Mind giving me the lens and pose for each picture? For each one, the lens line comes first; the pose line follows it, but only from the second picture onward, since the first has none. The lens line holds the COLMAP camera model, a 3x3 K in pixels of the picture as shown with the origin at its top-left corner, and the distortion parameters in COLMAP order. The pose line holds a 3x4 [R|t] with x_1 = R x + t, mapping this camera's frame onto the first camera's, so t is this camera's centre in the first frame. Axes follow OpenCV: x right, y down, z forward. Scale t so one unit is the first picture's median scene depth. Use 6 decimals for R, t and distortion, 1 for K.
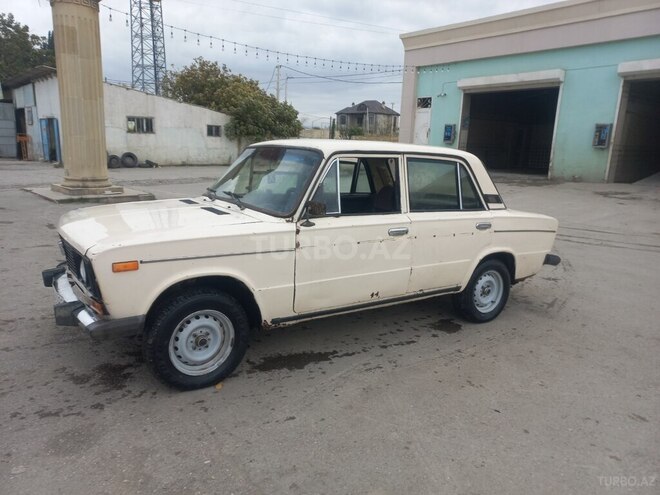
lens RADIAL K [[463.0, 0, 326.3], [0, 463.0, 244.7], [0, 0, 1]] dist [0.066306, -0.056480]
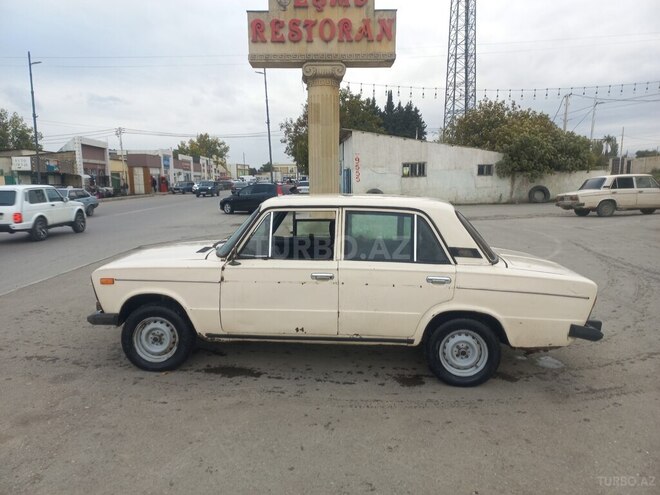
lens RADIAL K [[465.2, 0, 325.4], [0, 465.2, 243.6], [0, 0, 1]] dist [0.063307, -0.031153]
pose [[0.792352, 0.042716, -0.608566, 0.732055], [-0.091527, 0.994579, -0.049357, -0.046294], [0.603159, 0.094809, 0.791967, 0.088854]]
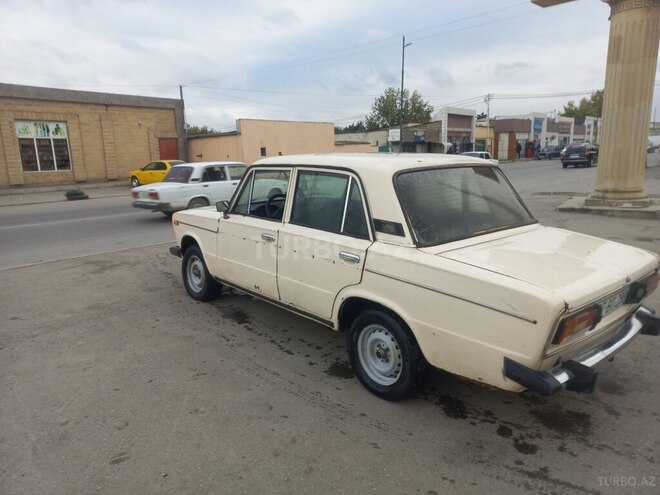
lens RADIAL K [[466.7, 0, 325.1], [0, 466.7, 242.7], [0, 0, 1]] dist [0.063332, -0.039102]
pose [[0.136681, 0.148939, -0.979355, 1.087588], [-0.174354, 0.976816, 0.124220, -0.153372], [0.975151, 0.153776, 0.159481, 0.829877]]
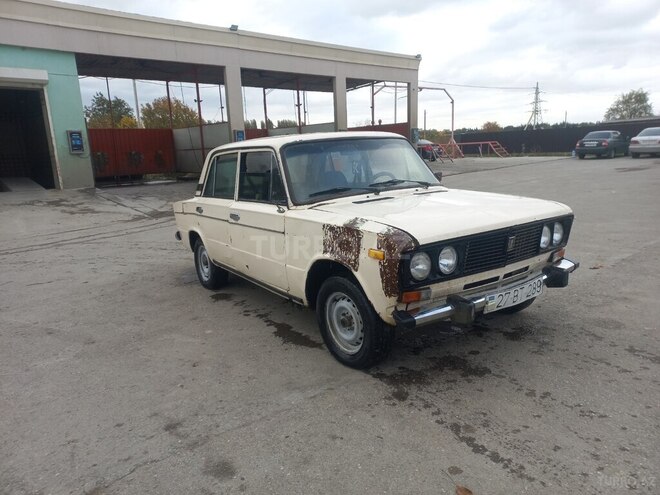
lens RADIAL K [[466.7, 0, 325.1], [0, 466.7, 242.7], [0, 0, 1]] dist [0.063332, -0.039102]
pose [[-0.016844, -0.220870, 0.975158, -1.122537], [0.253779, 0.942414, 0.217837, -0.220901], [-0.967116, 0.251144, 0.040178, 1.008210]]
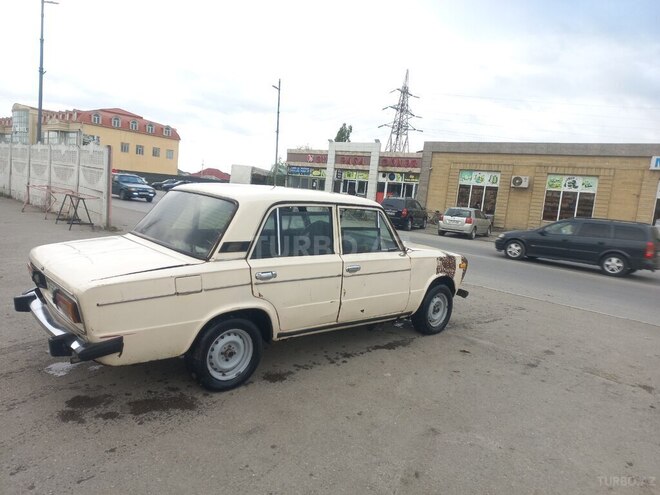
lens RADIAL K [[465.2, 0, 325.4], [0, 465.2, 243.6], [0, 0, 1]] dist [0.063307, -0.031153]
pose [[-0.980257, -0.106981, -0.166285, 0.143061], [-0.154895, 0.938192, 0.309520, -0.480041], [0.122895, 0.329166, -0.936241, 2.207625]]
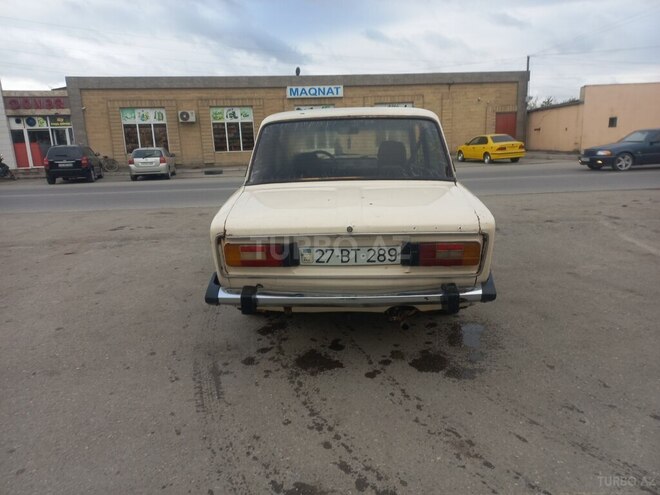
lens RADIAL K [[465.2, 0, 325.4], [0, 465.2, 243.6], [0, 0, 1]] dist [0.063307, -0.031153]
pose [[-0.582988, 0.156889, -0.797189, 1.015842], [-0.155203, 0.941607, 0.298812, -0.255220], [0.797519, 0.297930, -0.524596, 1.663166]]
